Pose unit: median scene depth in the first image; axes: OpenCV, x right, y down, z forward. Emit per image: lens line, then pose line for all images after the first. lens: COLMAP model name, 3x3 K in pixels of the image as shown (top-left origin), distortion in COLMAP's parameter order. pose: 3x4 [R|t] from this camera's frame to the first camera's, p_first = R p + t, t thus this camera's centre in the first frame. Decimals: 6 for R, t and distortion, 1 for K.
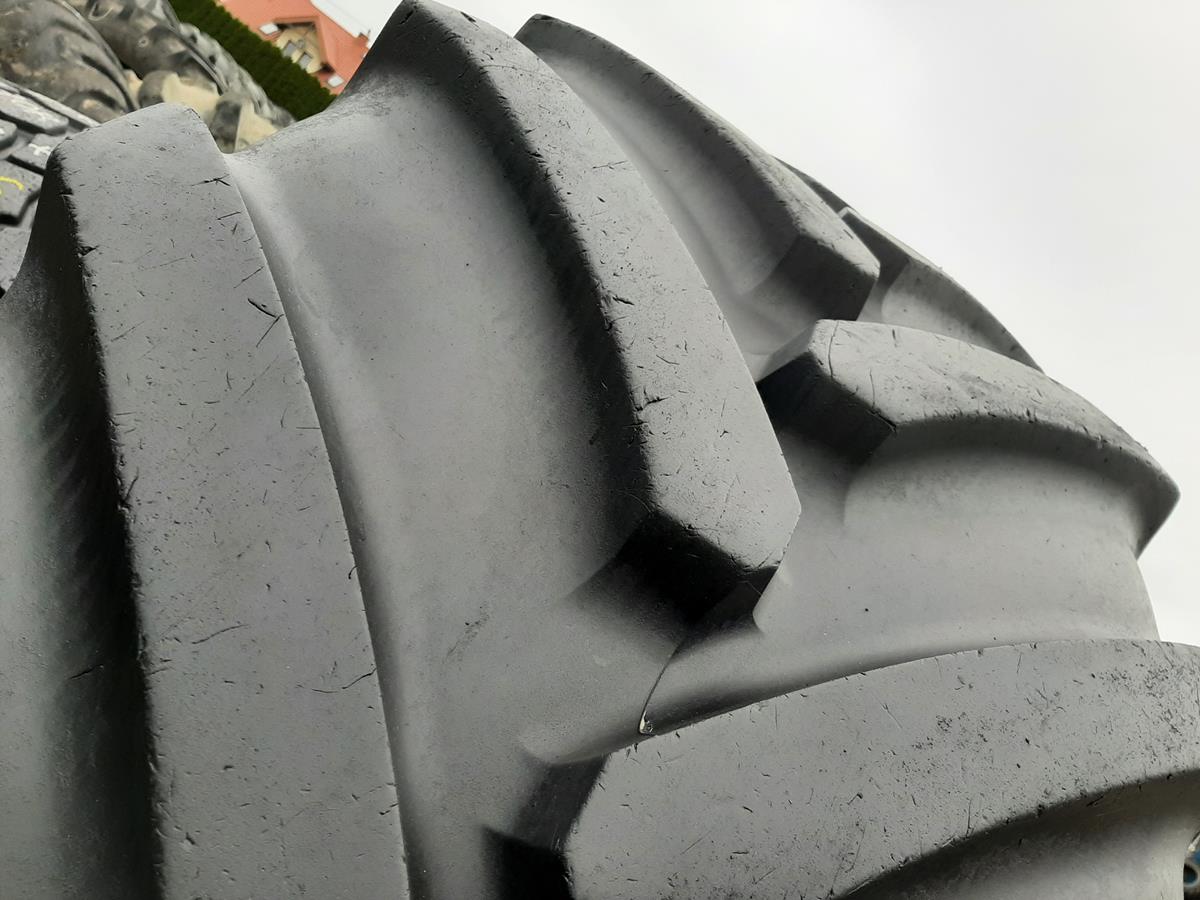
lens RADIAL K [[921.2, 0, 615.1], [0, 921.2, 448.0], [0, 0, 1]] dist [0.095412, -0.201461]
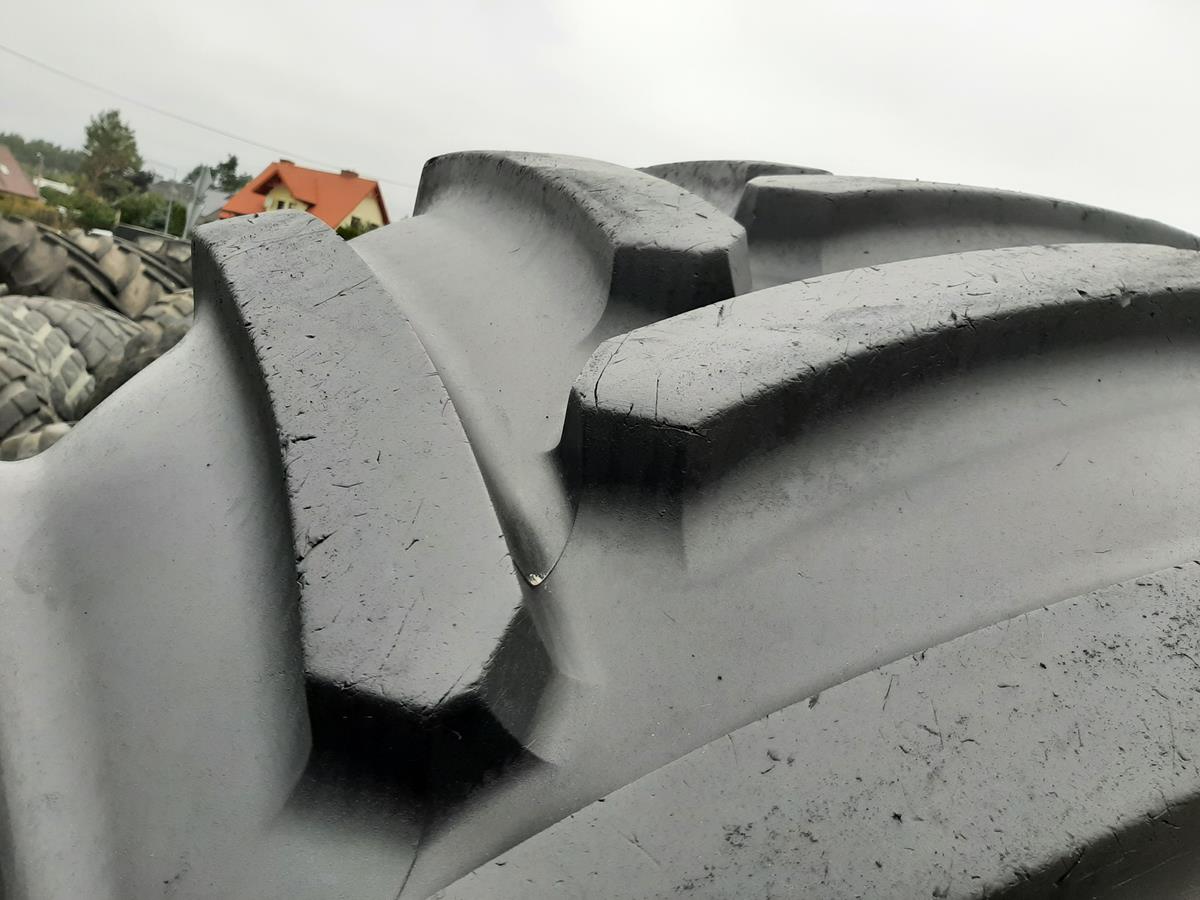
lens RADIAL K [[921.2, 0, 615.1], [0, 921.2, 448.0], [0, 0, 1]] dist [0.095412, -0.201461]
pose [[0.857470, -0.410434, -0.310306, 0.558526], [0.375627, 0.911485, -0.167627, 0.110823], [0.351639, 0.027175, 0.935741, 0.304501]]
